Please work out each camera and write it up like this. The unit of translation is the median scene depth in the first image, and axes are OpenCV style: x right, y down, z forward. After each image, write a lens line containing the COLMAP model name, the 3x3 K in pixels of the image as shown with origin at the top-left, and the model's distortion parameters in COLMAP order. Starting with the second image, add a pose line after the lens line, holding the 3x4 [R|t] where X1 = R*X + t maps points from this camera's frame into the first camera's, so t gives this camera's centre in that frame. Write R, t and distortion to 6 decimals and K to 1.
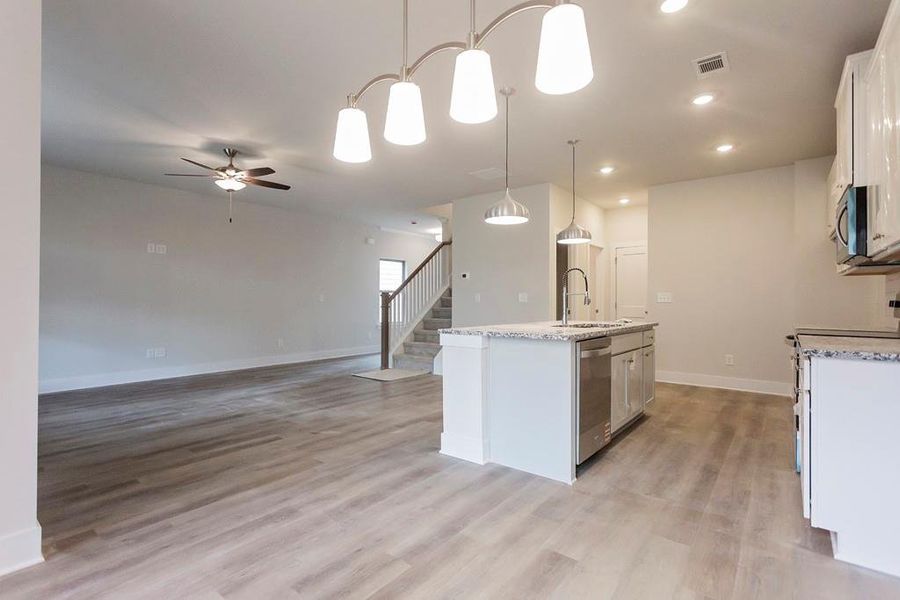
lens RADIAL K [[427.1, 0, 446.8], [0, 427.1, 299.2], [0, 0, 1]] dist [0.004145, 0.001218]
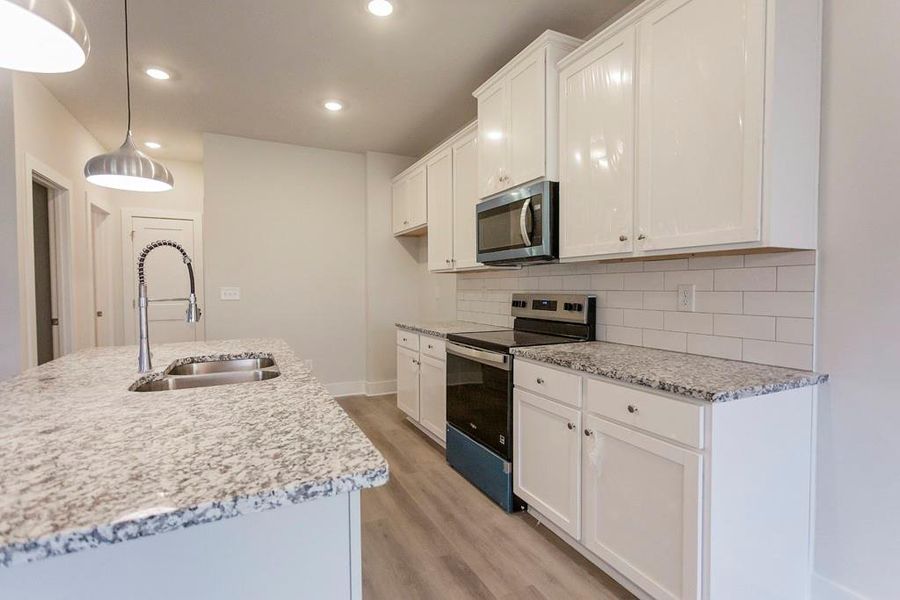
lens RADIAL K [[427.1, 0, 446.8], [0, 427.1, 299.2], [0, 0, 1]] dist [0.004145, 0.001218]
pose [[0.433627, -0.029096, 0.900623, 0.027958], [-0.000219, 0.999475, 0.032395, -0.031993], [-0.901093, -0.014244, 0.433393, 0.658394]]
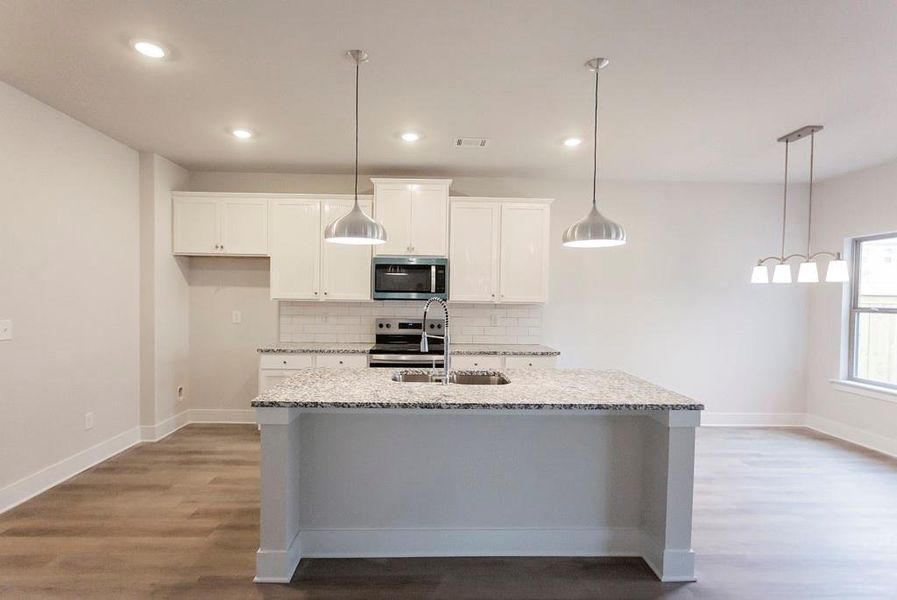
lens RADIAL K [[436.8, 0, 434.2], [0, 436.8, 306.4], [0, 0, 1]] dist [0.002151, 0.000459]
pose [[-0.641435, -0.028777, 0.766637, -0.268241], [-0.020784, 0.999581, 0.020132, -0.087950], [-0.766896, -0.003021, -0.641765, 1.737977]]
